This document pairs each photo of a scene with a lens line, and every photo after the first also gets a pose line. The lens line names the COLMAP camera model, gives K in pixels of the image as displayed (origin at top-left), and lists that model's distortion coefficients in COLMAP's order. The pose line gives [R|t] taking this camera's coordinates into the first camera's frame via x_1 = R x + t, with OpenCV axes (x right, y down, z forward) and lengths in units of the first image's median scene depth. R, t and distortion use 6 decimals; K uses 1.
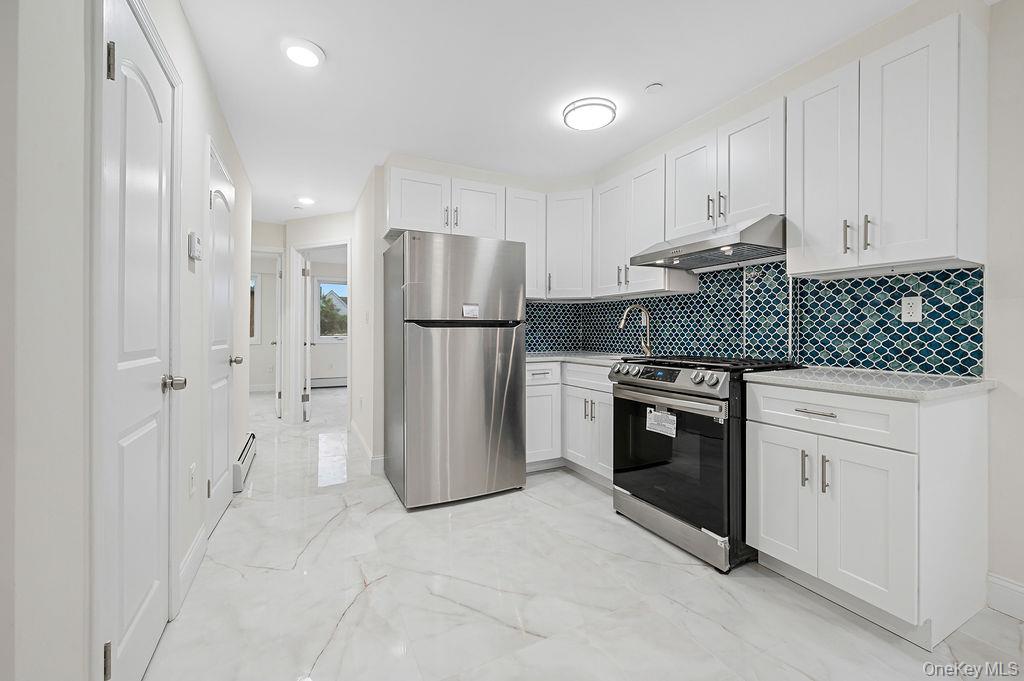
lens RADIAL K [[415.5, 0, 514.2], [0, 415.5, 329.4], [0, 0, 1]] dist [-0.002710, -0.000496]
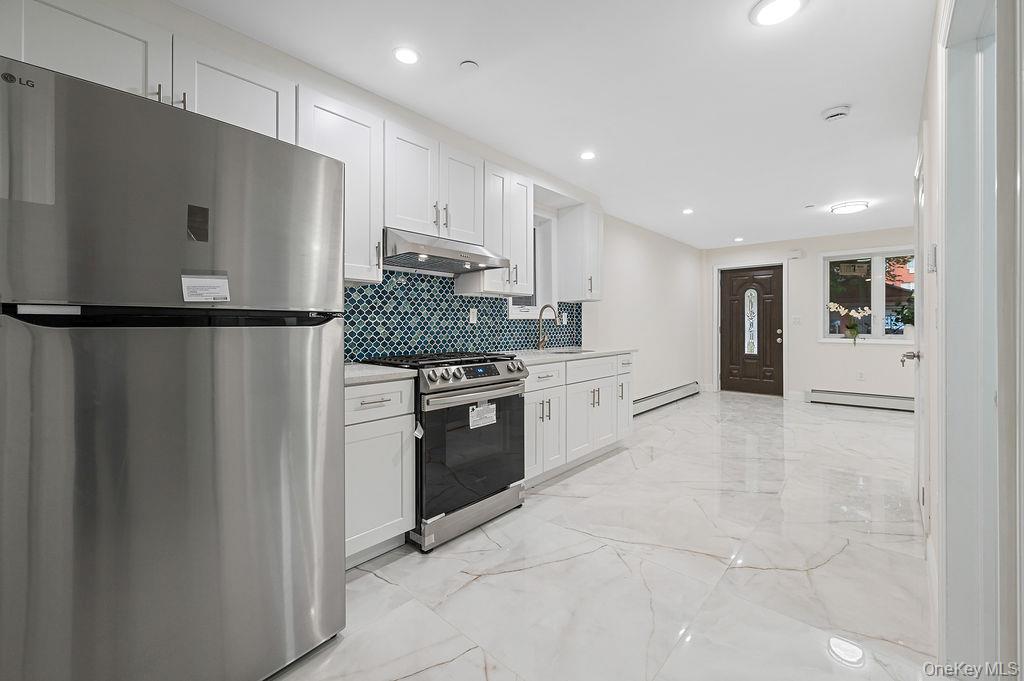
lens RADIAL K [[415.5, 0, 519.1], [0, 415.5, 327.6], [0, 0, 1]] dist [-0.002710, -0.000496]
pose [[-0.369231, 0.003812, 0.929330, -0.664454], [0.003584, 0.999990, -0.002678, 0.002113], [-0.929331, 0.002342, -0.369241, 1.300922]]
